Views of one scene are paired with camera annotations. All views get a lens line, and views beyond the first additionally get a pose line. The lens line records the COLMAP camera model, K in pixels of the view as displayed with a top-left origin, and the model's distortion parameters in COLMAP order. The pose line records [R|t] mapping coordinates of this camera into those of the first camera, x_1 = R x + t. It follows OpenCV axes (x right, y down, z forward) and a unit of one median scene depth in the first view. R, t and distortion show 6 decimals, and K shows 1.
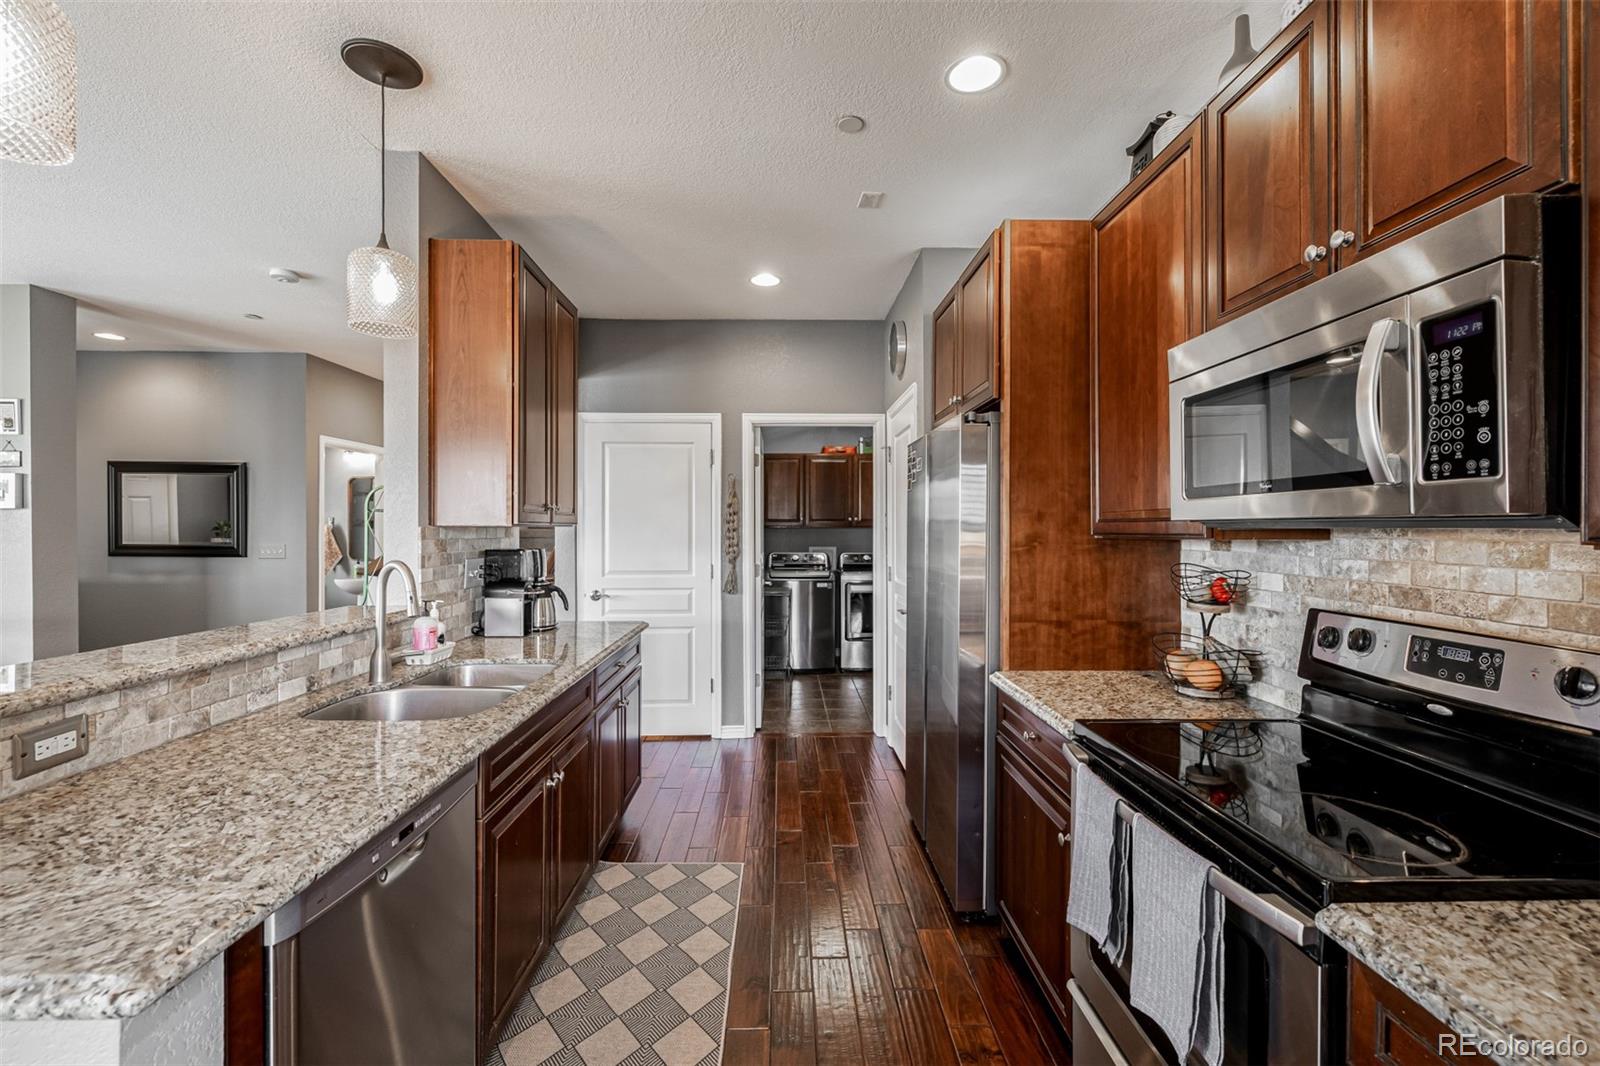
lens RADIAL K [[670.8, 0, 804.8], [0, 670.8, 527.8], [0, 0, 1]] dist [-0.000135, -0.000165]
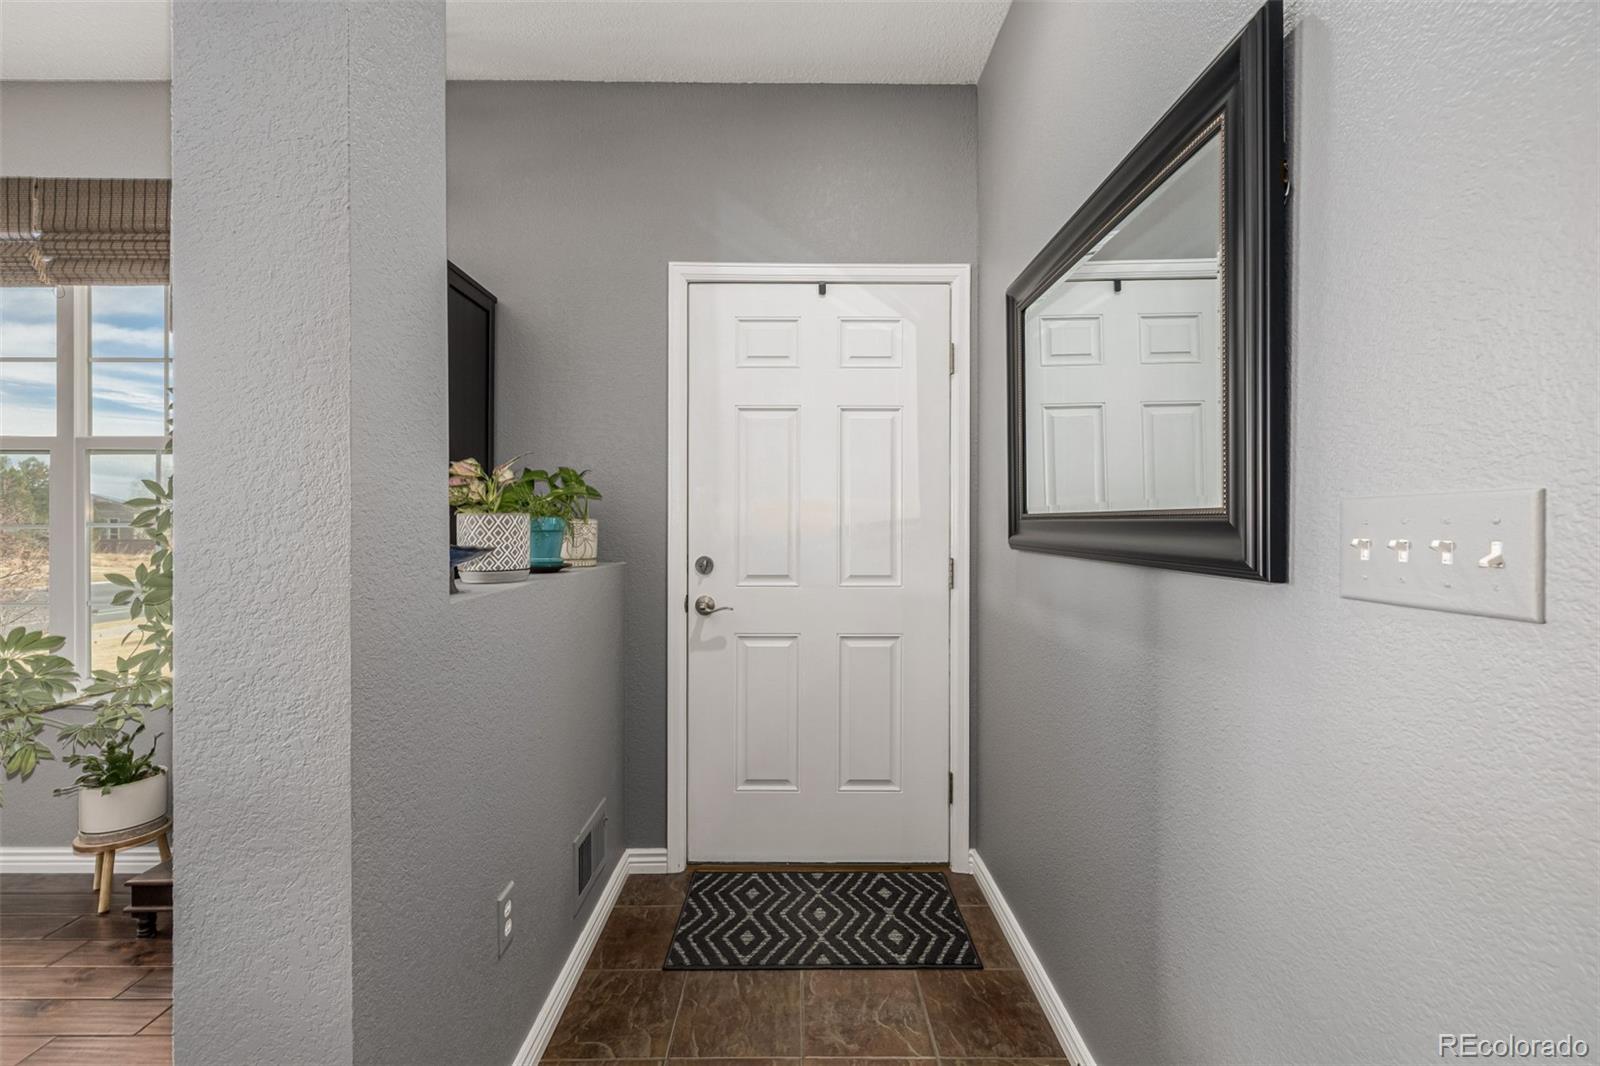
lens RADIAL K [[676.1, 0, 801.5], [0, 676.1, 521.9], [0, 0, 1]] dist [0.000139, 0.000194]
pose [[-0.015527, -0.000499, -0.999879, -1.373127], [0.001781, 0.999998, -0.000527, 0.059365], [0.999878, -0.001789, -0.015526, 1.834373]]
